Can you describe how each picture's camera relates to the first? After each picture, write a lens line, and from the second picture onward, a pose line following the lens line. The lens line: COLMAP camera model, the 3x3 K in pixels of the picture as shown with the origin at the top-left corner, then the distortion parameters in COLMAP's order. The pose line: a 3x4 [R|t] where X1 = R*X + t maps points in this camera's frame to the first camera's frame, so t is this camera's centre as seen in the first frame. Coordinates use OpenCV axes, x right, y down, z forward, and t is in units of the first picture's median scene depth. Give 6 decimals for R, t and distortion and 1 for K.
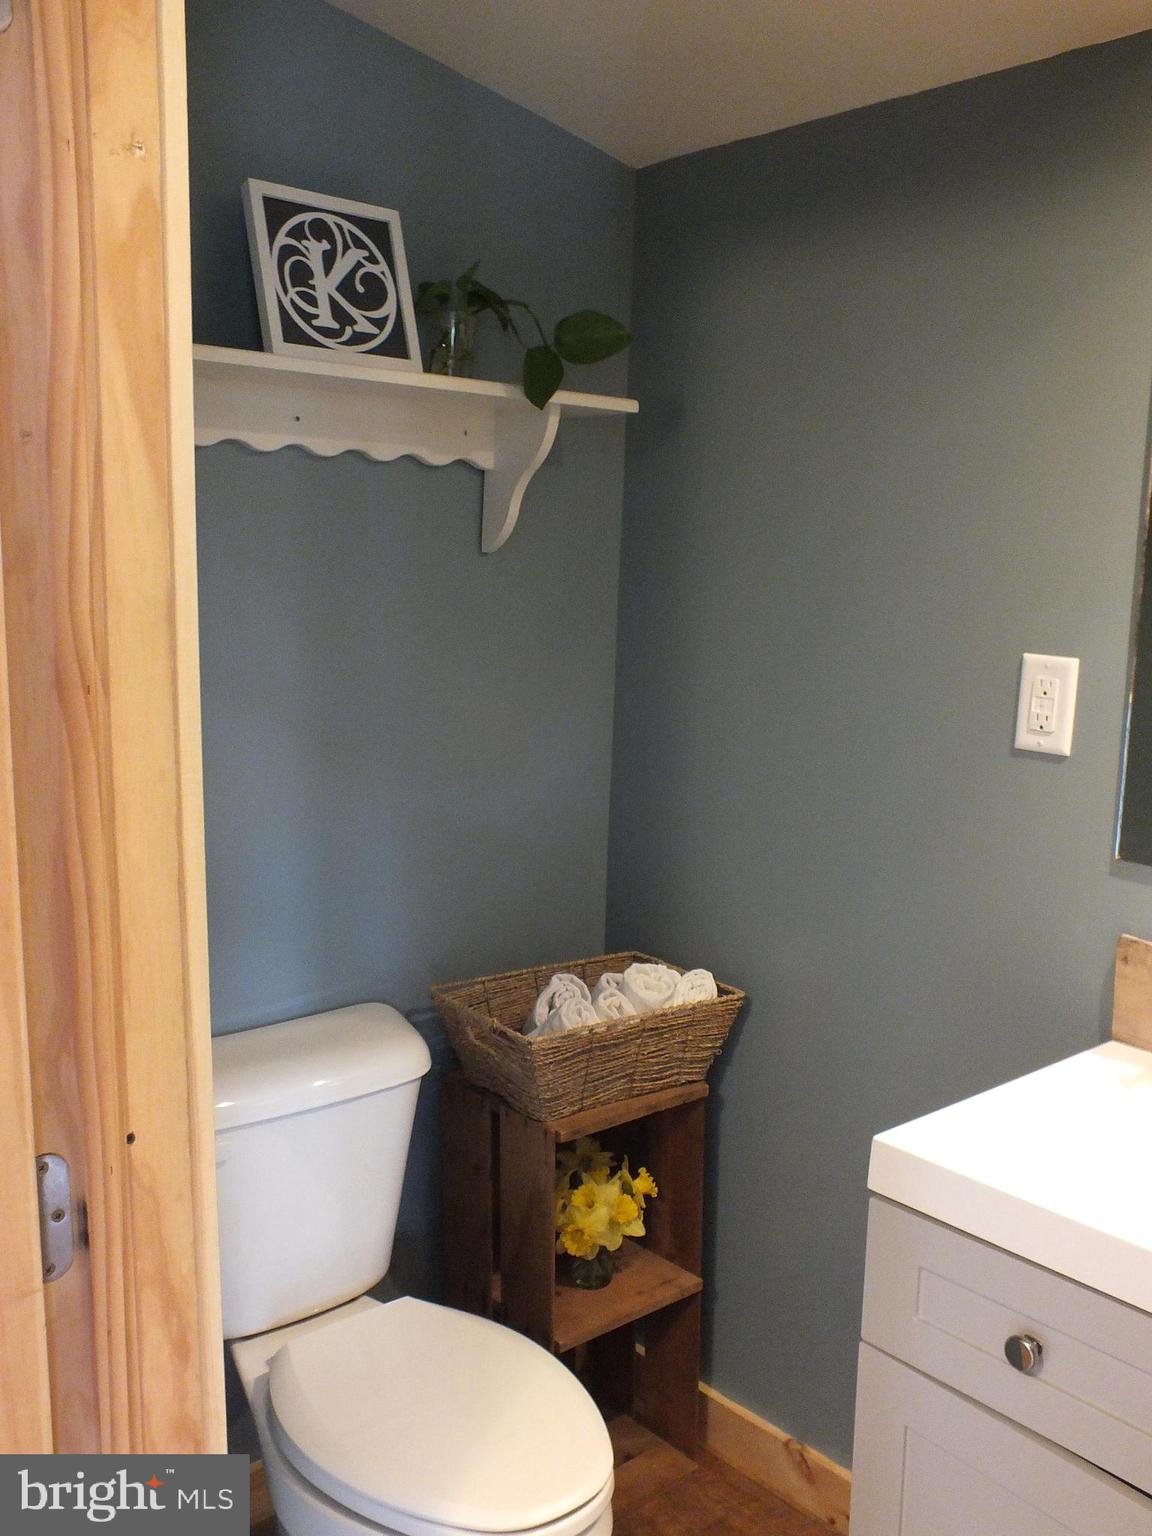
lens RADIAL K [[1406.1, 0, 574.9], [0, 1406.1, 799.1], [0, 0, 1]] dist [-0.049950, 0.080152]
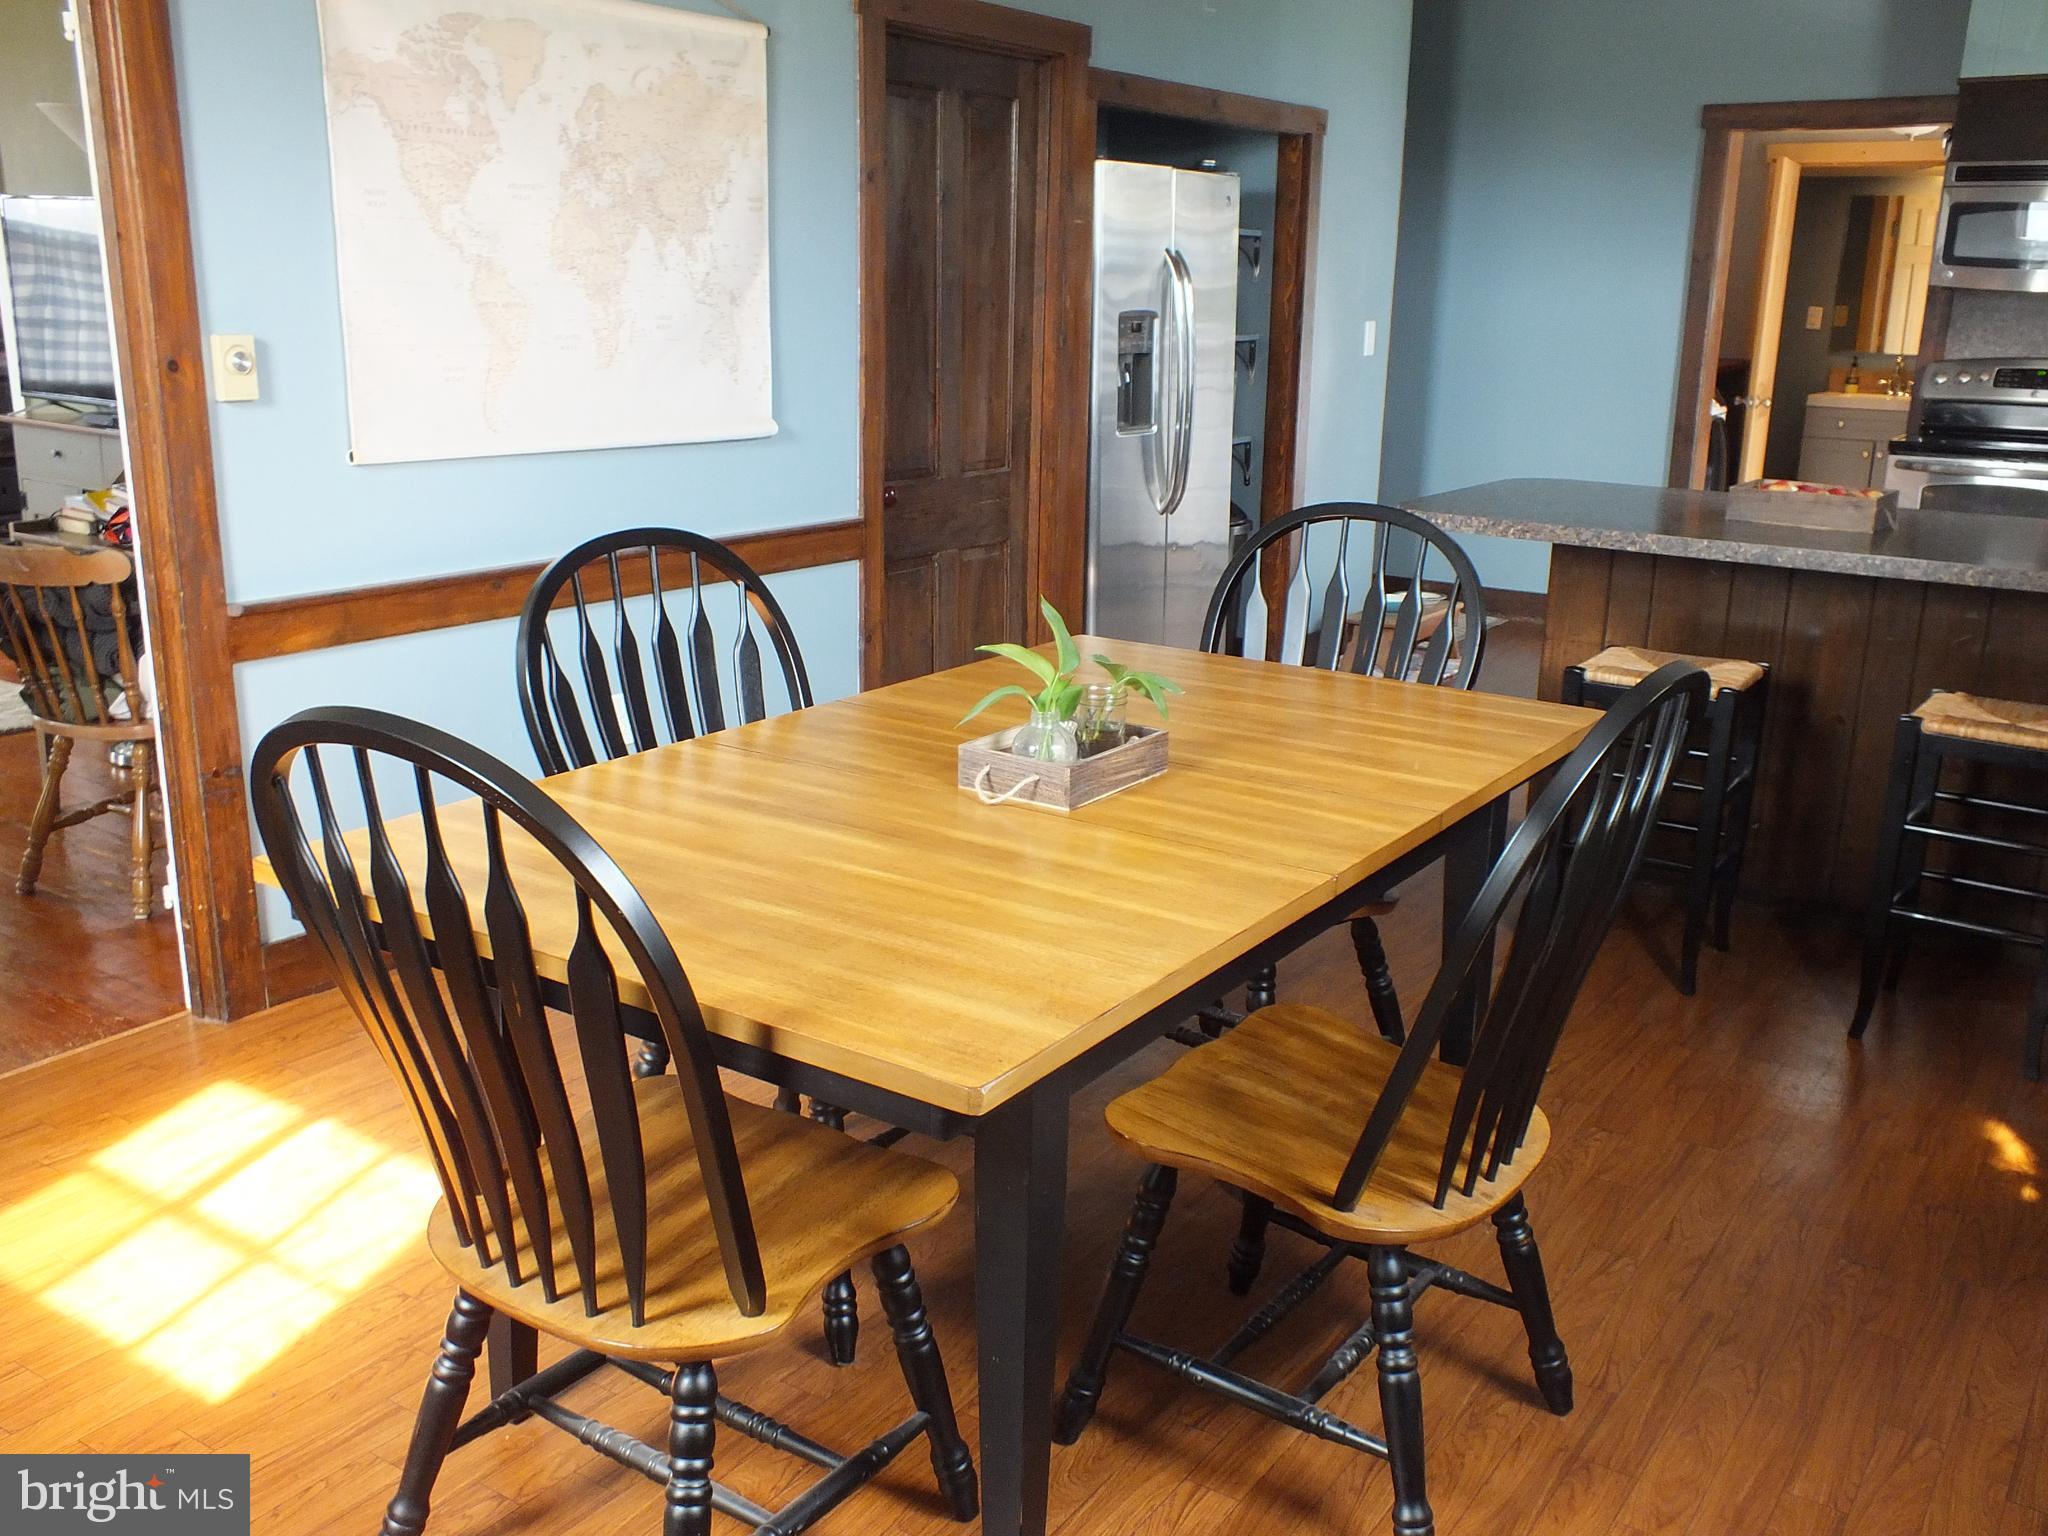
lens RADIAL K [[1874.9, 0, 1044.9], [0, 1874.9, 845.3], [0, 0, 1]] dist [-0.049950, 0.080152]
pose [[0.959851, -0.085154, 0.267275, -3.332482], [0.051574, 0.990140, 0.130243, 0.619863], [-0.275730, -0.111229, 0.954778, -3.733626]]
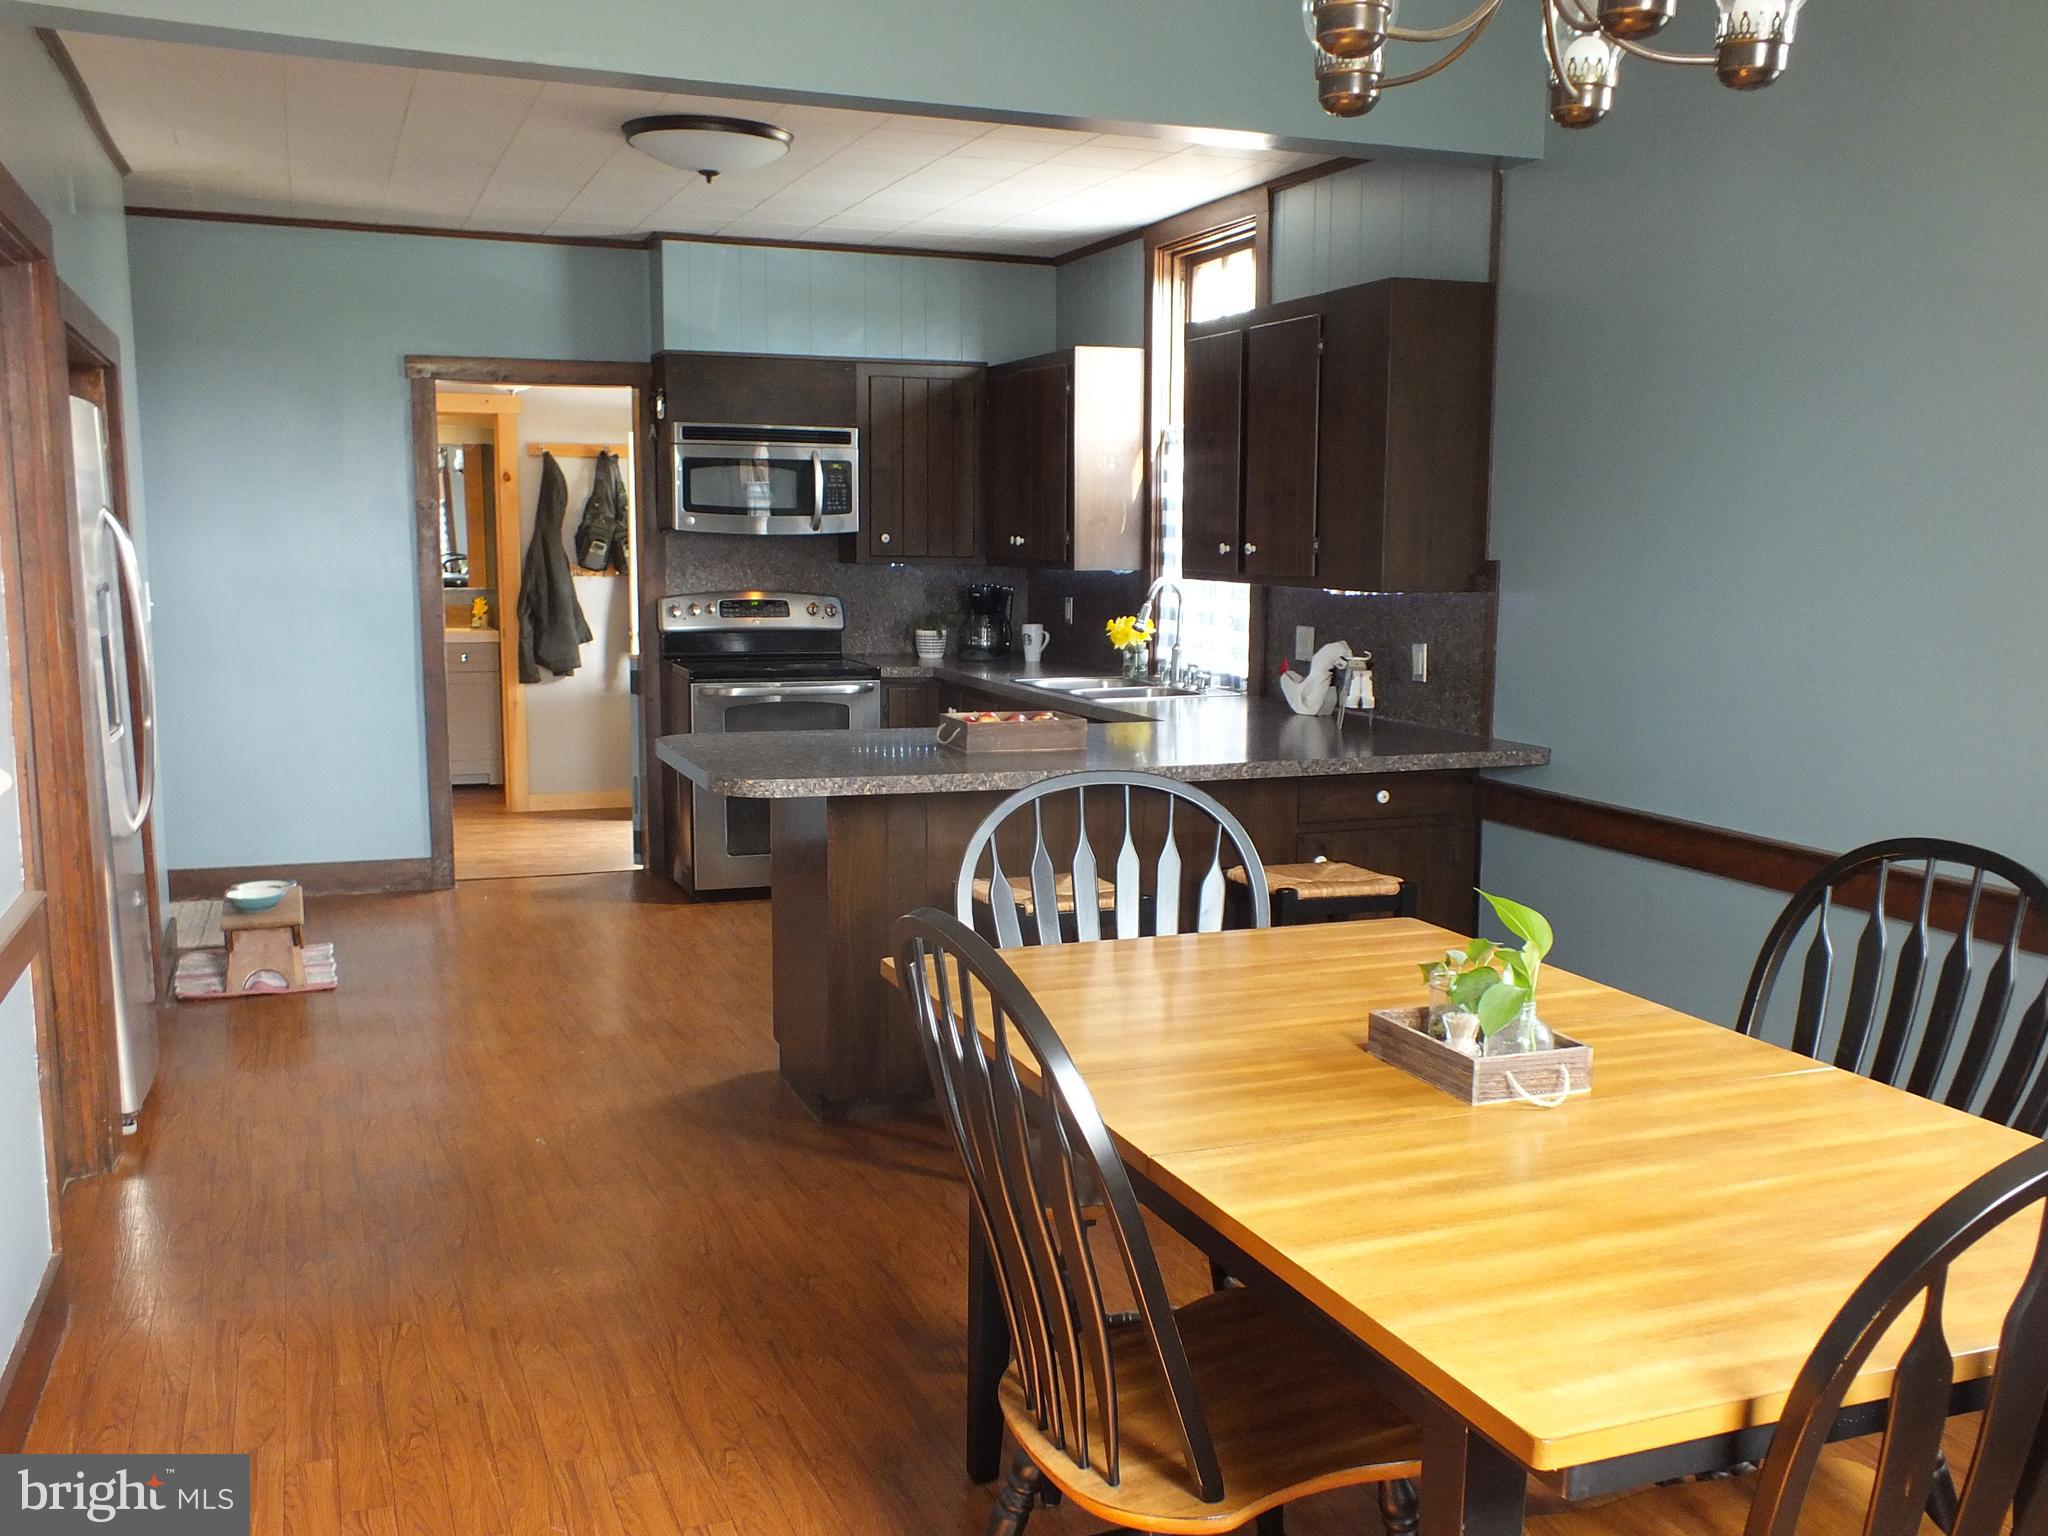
lens RADIAL K [[1874.9, 0, 1044.9], [0, 1874.9, 845.3], [0, 0, 1]] dist [-0.049950, 0.080152]
pose [[0.305398, -0.171834, 0.936592, -4.143167], [0.163750, 0.978408, 0.126111, 0.408242], [-0.938039, 0.114853, 0.326942, -2.704203]]
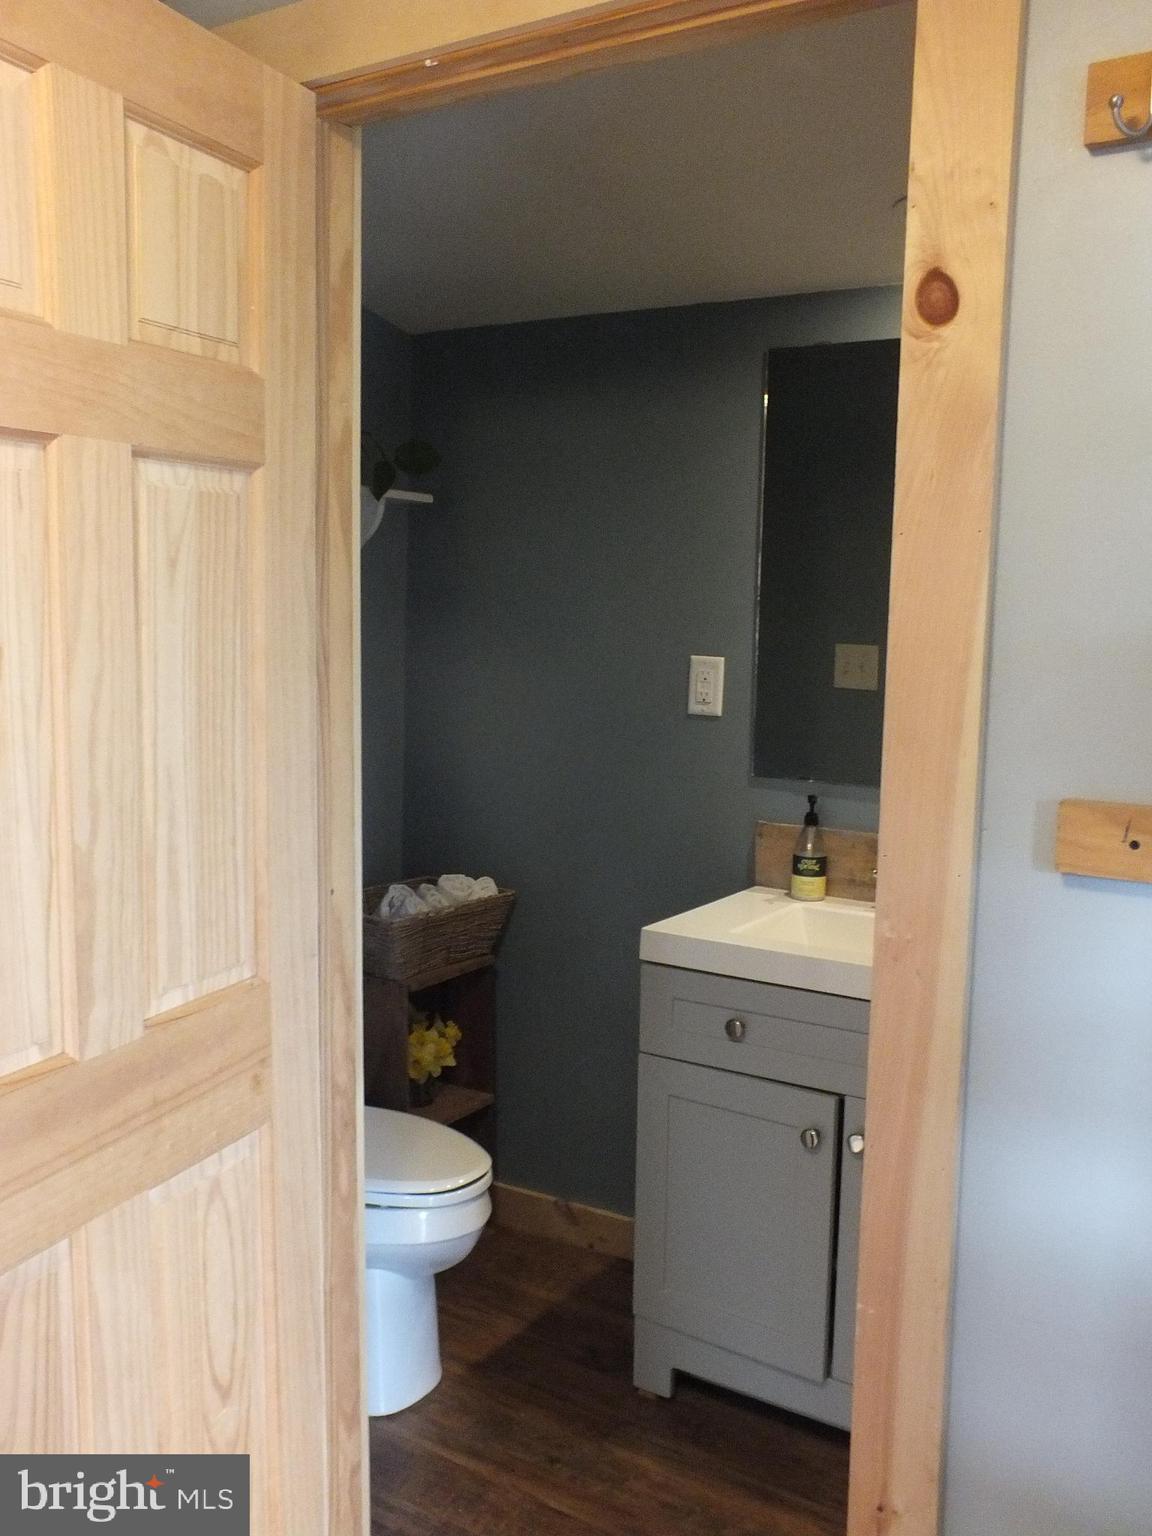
lens RADIAL K [[1406.1, 0, 574.9], [0, 1406.1, 799.1], [0, 0, 1]] dist [-0.049950, 0.080152]
pose [[0.953439, -0.045989, 0.298060, -0.265115], [0.055697, 0.998155, -0.024155, 0.082966], [-0.296400, 0.039632, 0.954241, -0.452155]]
